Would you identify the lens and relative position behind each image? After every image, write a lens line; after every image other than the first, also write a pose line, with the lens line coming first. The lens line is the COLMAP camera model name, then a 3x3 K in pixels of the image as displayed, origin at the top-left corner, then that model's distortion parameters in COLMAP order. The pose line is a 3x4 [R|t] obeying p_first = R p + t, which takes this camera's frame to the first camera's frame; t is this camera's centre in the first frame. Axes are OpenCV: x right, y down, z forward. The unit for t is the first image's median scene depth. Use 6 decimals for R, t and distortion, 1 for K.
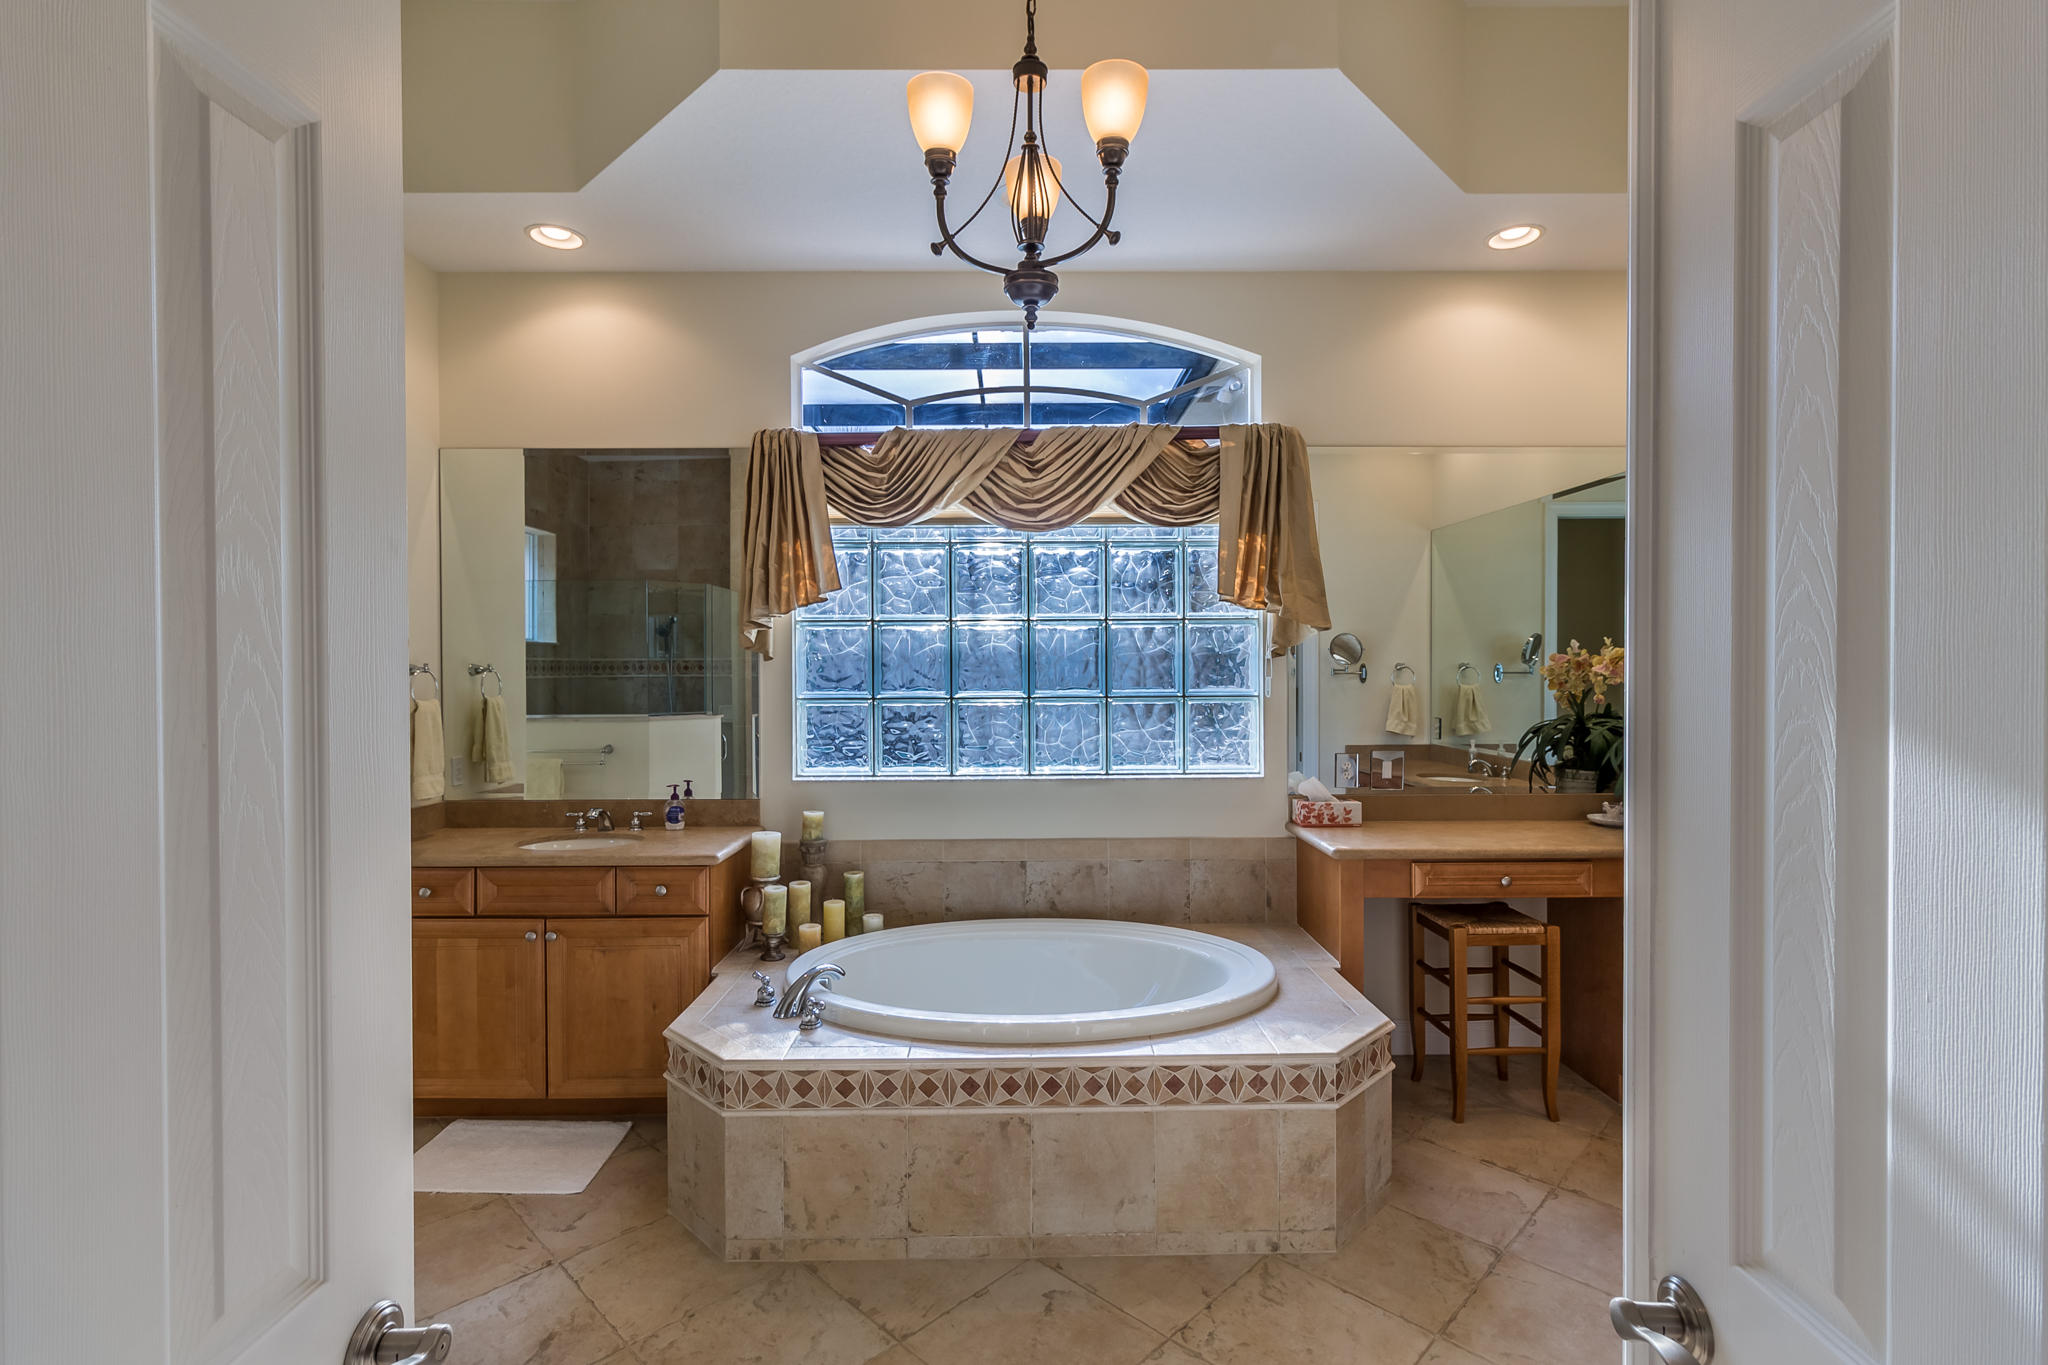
lens RADIAL K [[948.0, 0, 1020.0], [0, 948.0, 678.2], [0, 0, 1]] dist [-0.000349, 0.000799]
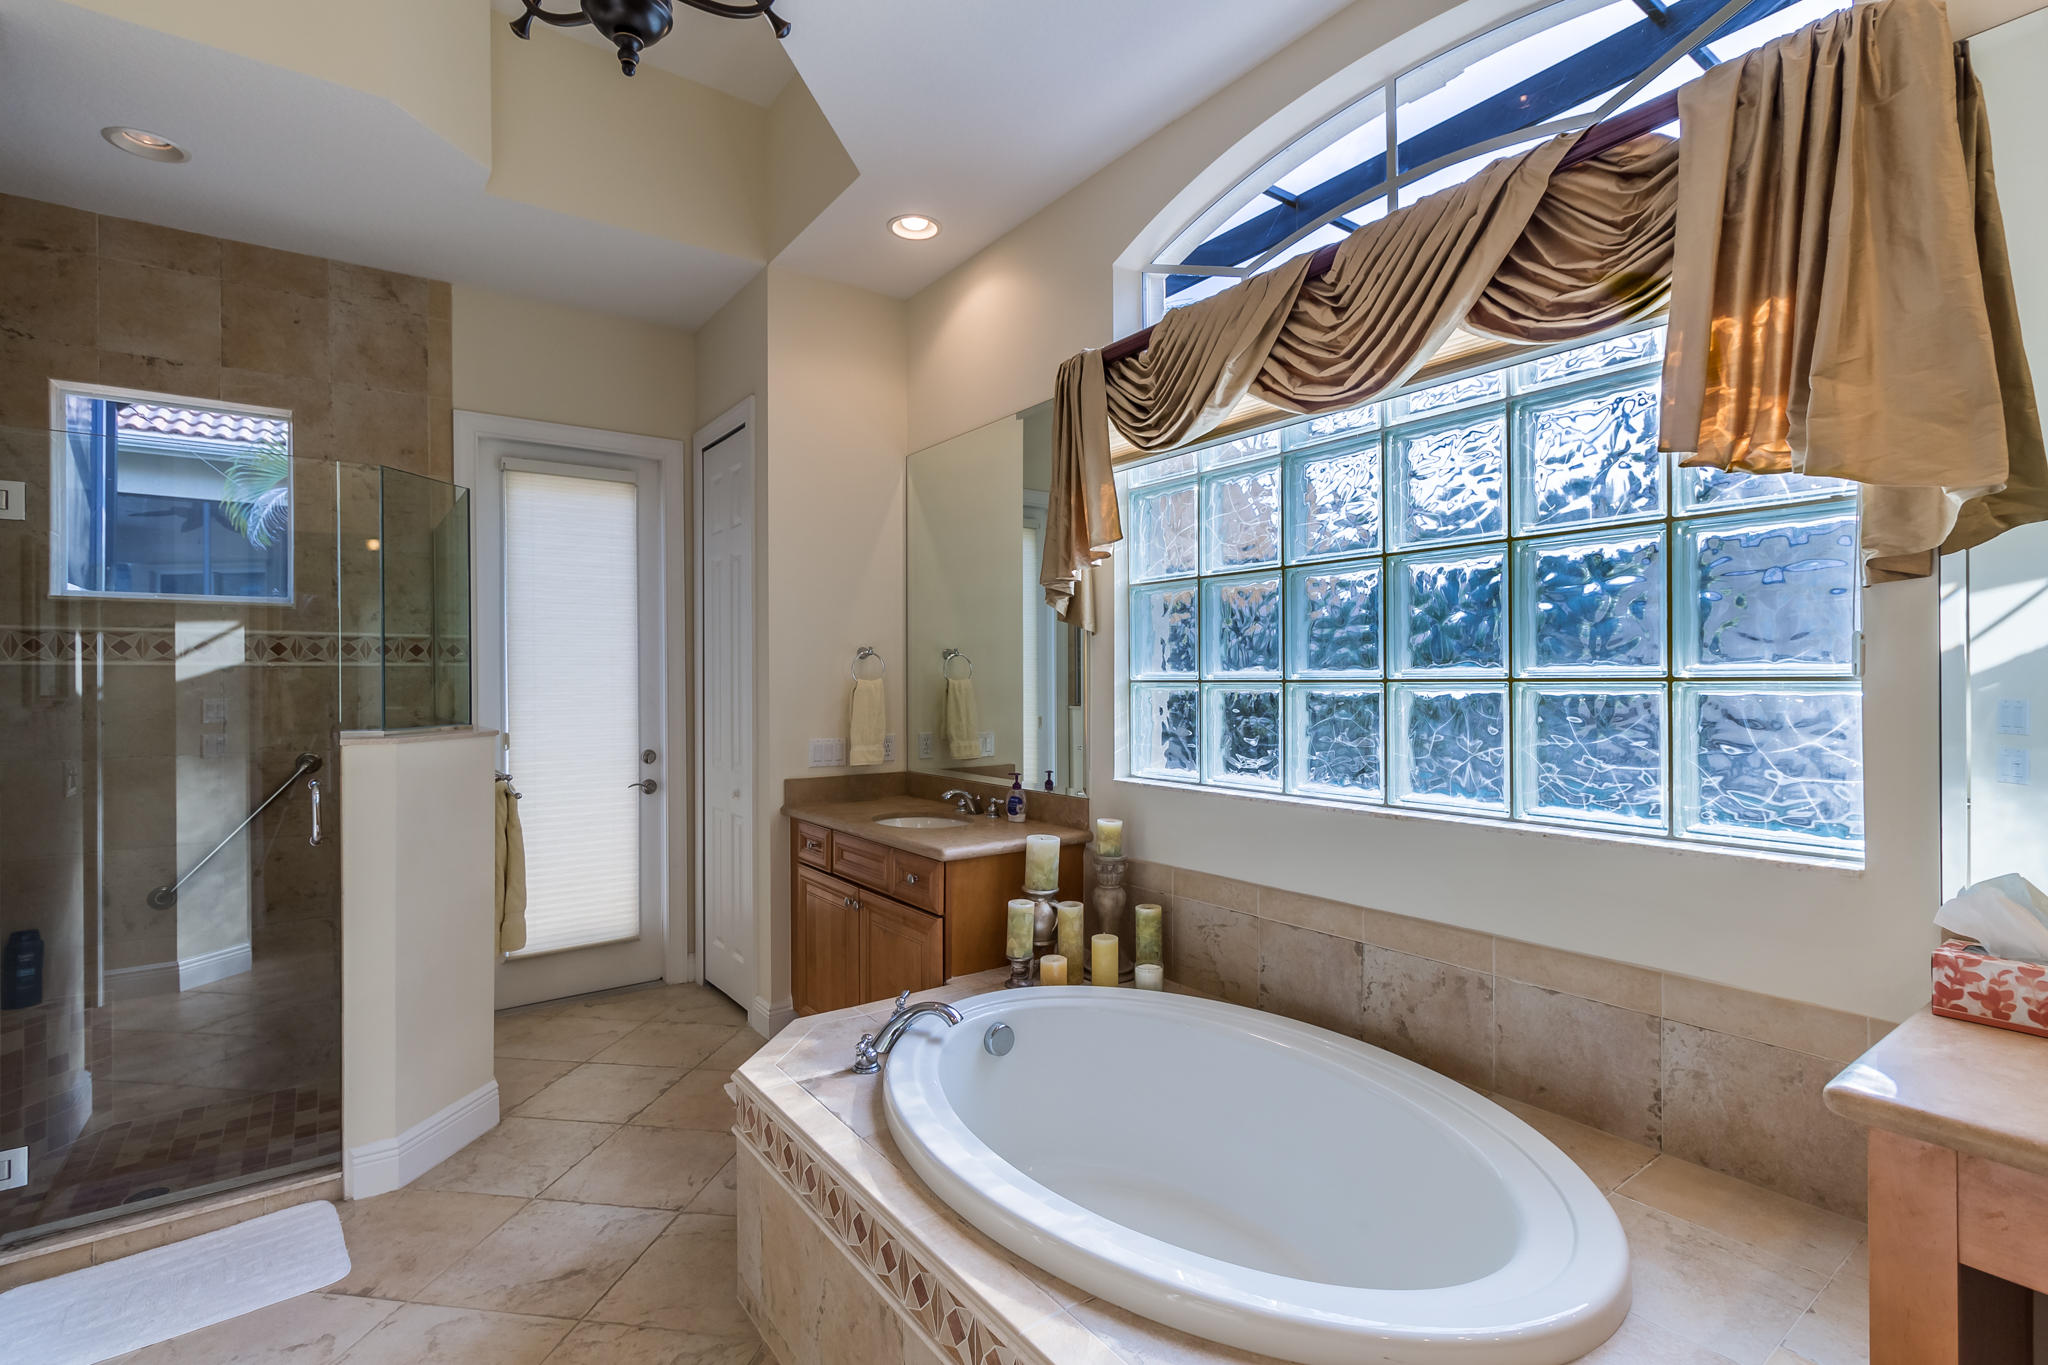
lens RADIAL K [[948.0, 0, 1025.5], [0, 948.0, 681.7], [0, 0, 1]] dist [-0.000349, 0.000799]
pose [[0.596258, 0.006241, -0.802769, 0.387275], [-0.008543, 0.999962, 0.001429, 0.023560], [0.802747, 0.006006, 0.596289, 0.470346]]
